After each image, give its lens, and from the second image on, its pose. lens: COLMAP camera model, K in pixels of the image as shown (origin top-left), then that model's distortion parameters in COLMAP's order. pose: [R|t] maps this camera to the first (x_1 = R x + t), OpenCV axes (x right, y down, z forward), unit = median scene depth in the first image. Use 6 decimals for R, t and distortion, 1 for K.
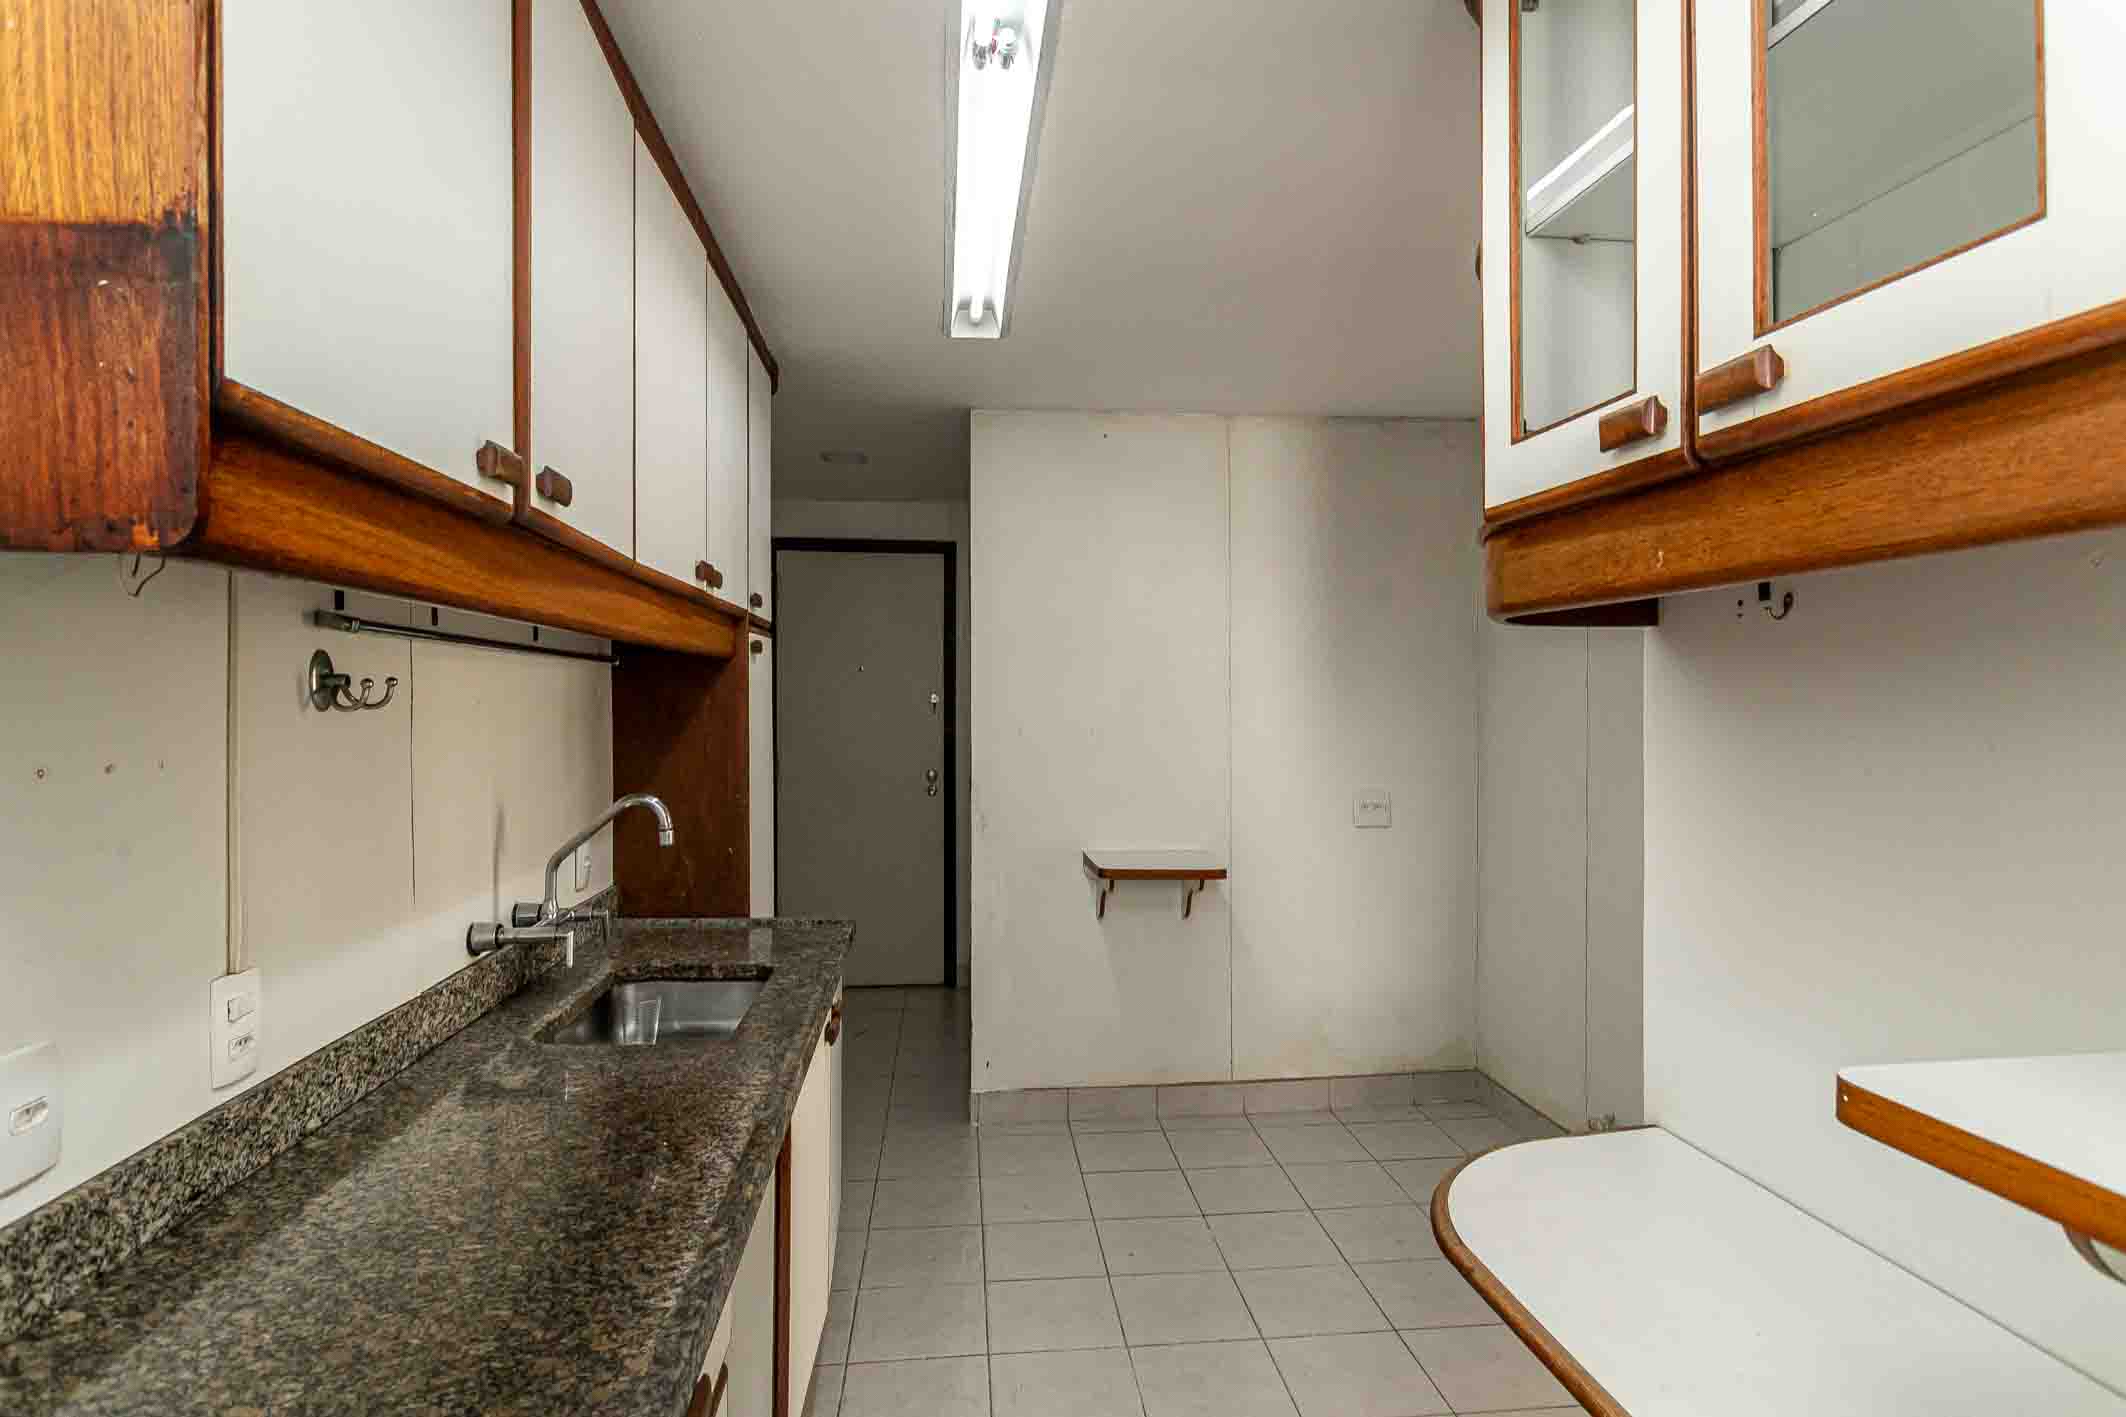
lens RADIAL K [[1133.2, 0, 1054.9], [0, 1133.2, 701.2], [0, 0, 1]] dist [-0.002413, 0.000704]
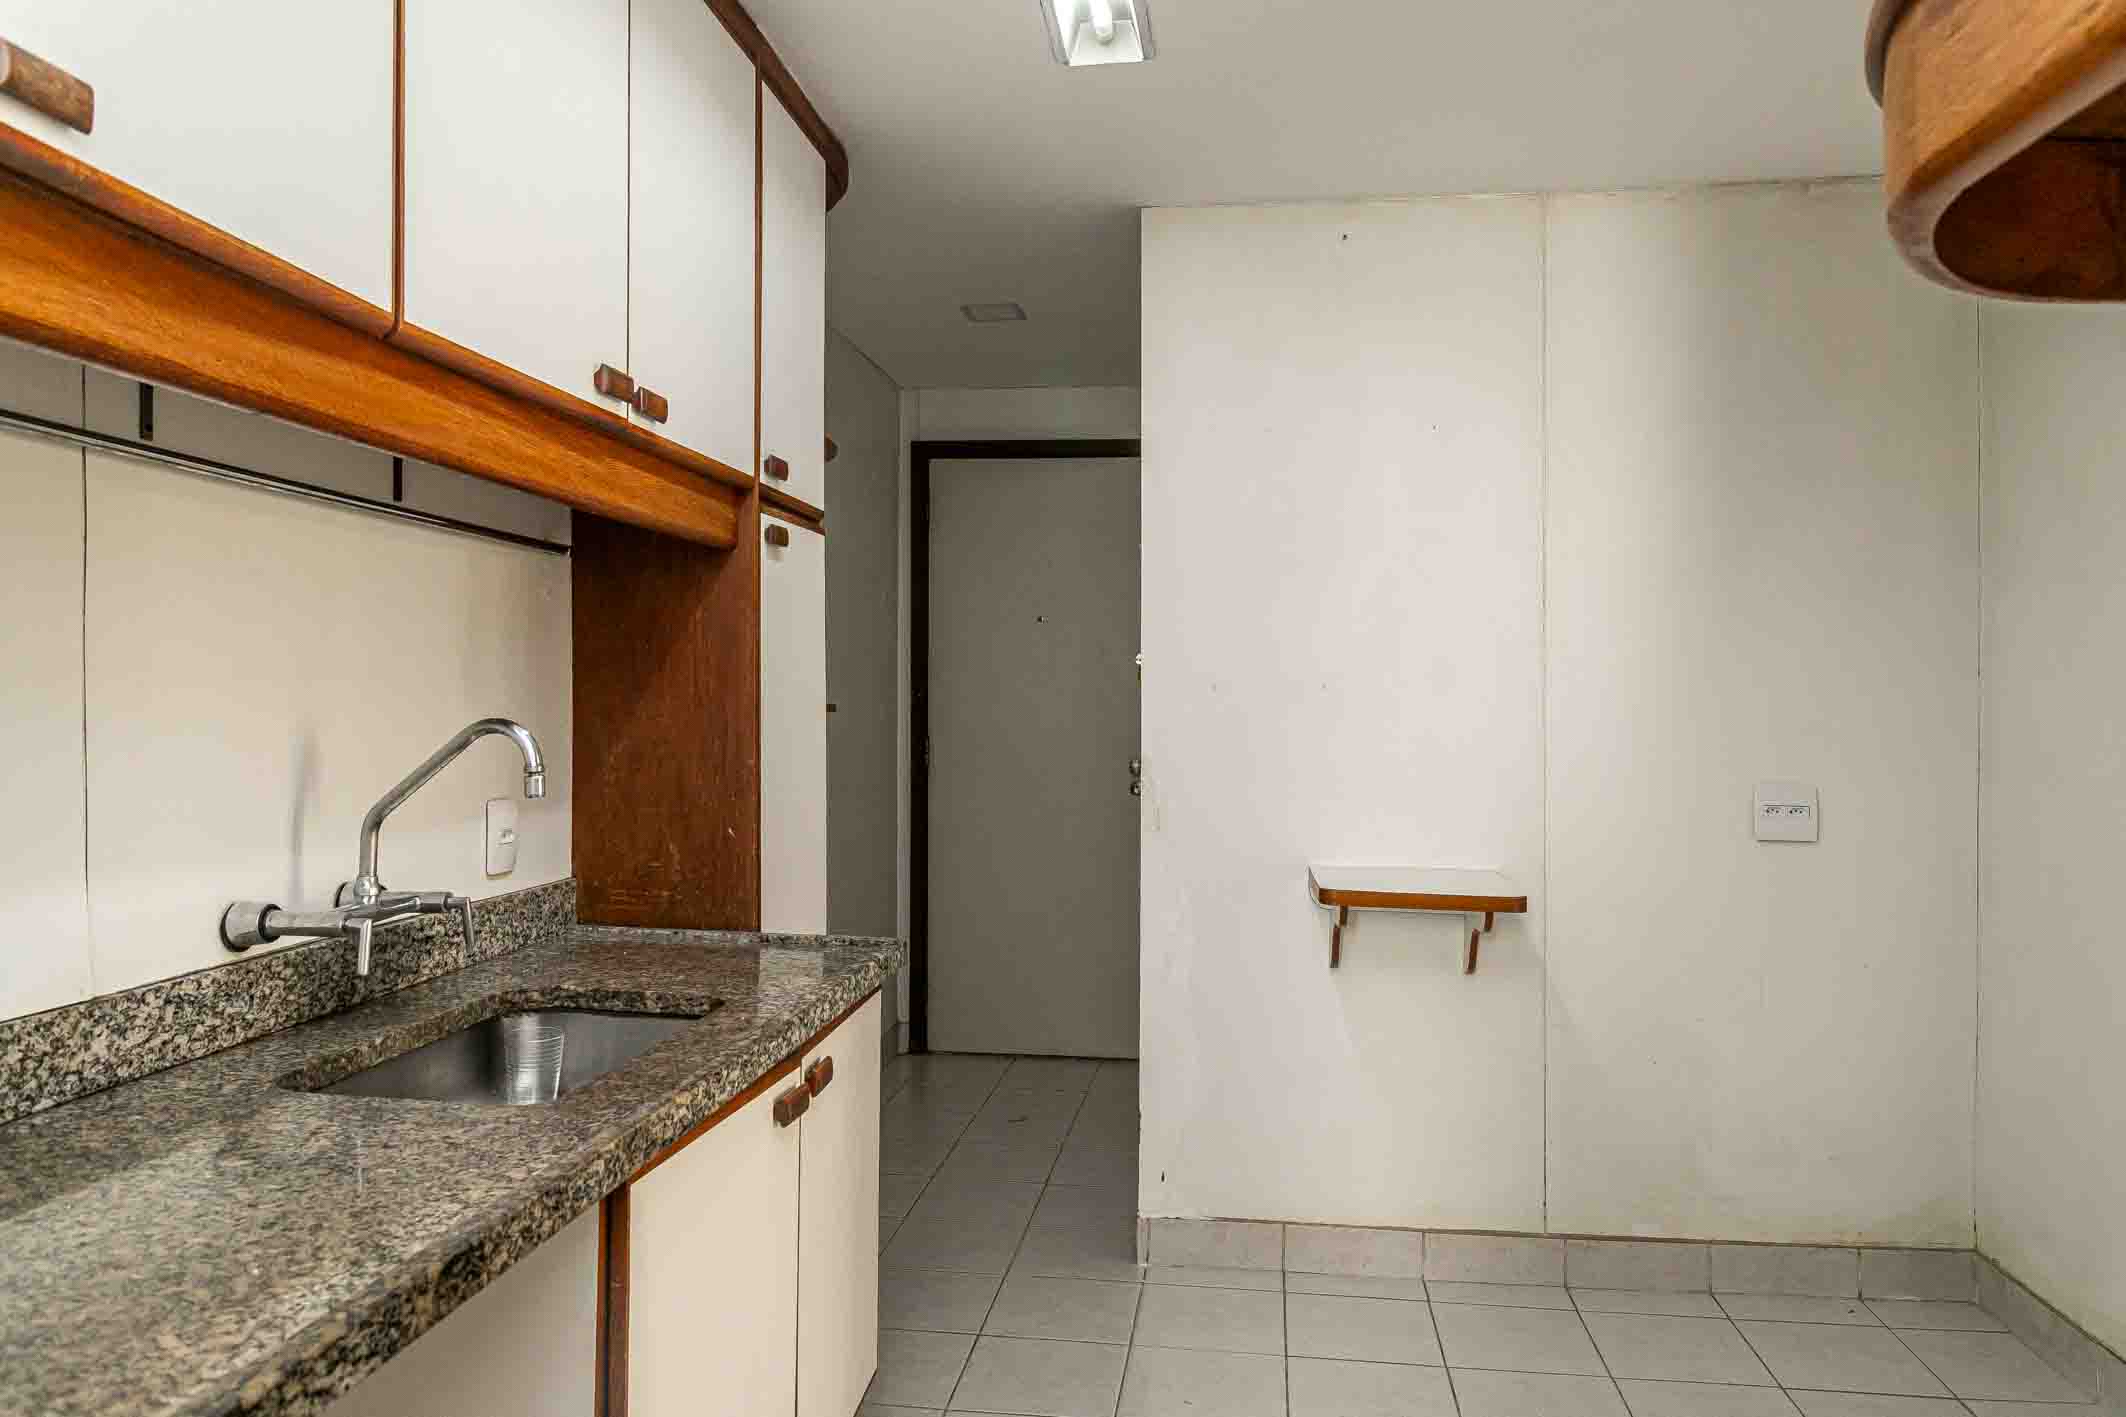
lens RADIAL K [[1443.8, 0, 1061.1], [0, 1443.8, 699.0], [0, 0, 1]] dist [0.000215, -0.000088]
pose [[0.973759, 0.004310, -0.227540, 0.101251], [-0.005624, 0.999971, -0.005128, 0.053842], [0.227511, 0.006273, 0.973755, 0.194918]]
